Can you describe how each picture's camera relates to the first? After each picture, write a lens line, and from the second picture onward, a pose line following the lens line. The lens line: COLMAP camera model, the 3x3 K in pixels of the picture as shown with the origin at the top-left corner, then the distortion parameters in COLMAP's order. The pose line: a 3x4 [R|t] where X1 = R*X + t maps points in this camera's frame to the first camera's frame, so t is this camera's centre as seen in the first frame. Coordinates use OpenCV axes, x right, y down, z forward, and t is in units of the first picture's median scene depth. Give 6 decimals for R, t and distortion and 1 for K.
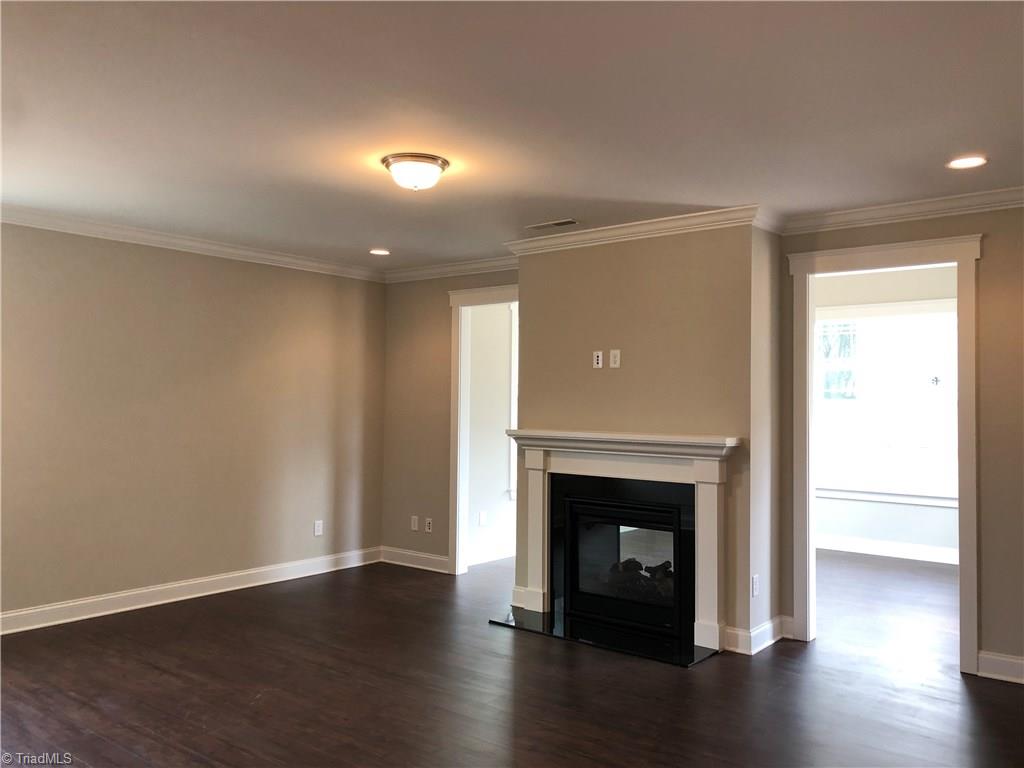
lens RADIAL K [[836.9, 0, 513.8], [0, 836.9, 386.7], [0, 0, 1]] dist [0.041680, -0.032423]
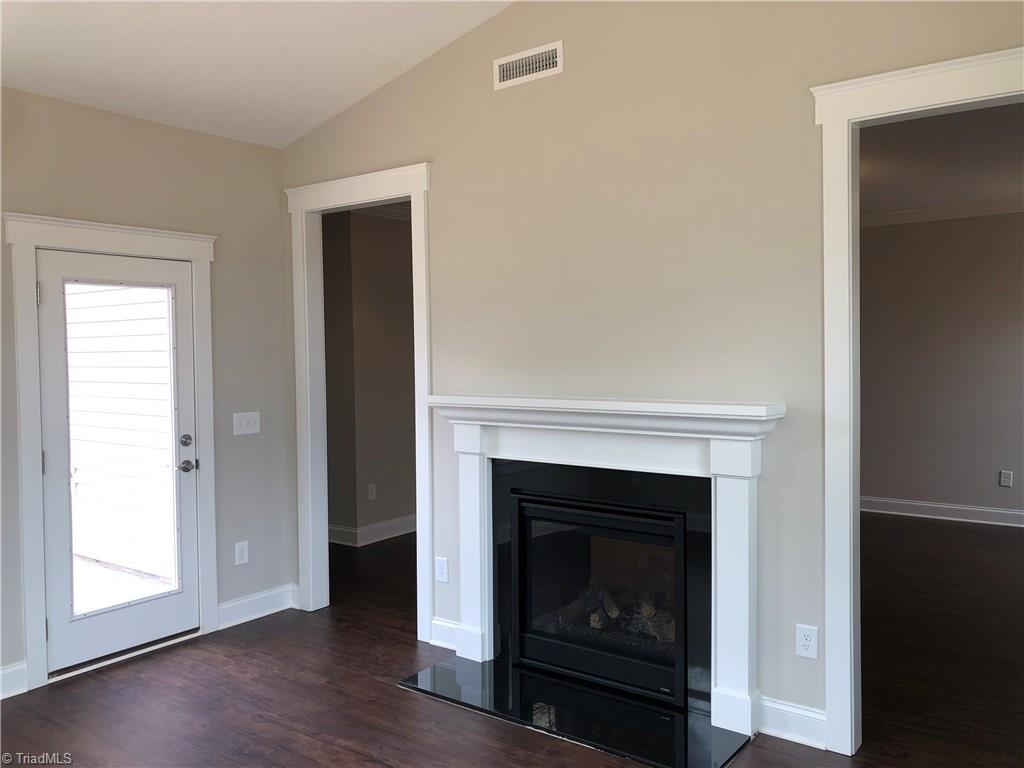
lens RADIAL K [[836.9, 0, 511.0], [0, 836.9, 382.6], [0, 0, 1]] dist [0.041680, -0.032423]
pose [[0.999140, -0.017208, 0.037718, 0.037676], [0.015708, 0.999088, 0.039713, 0.015392], [-0.038367, -0.039086, 0.998499, 0.337066]]
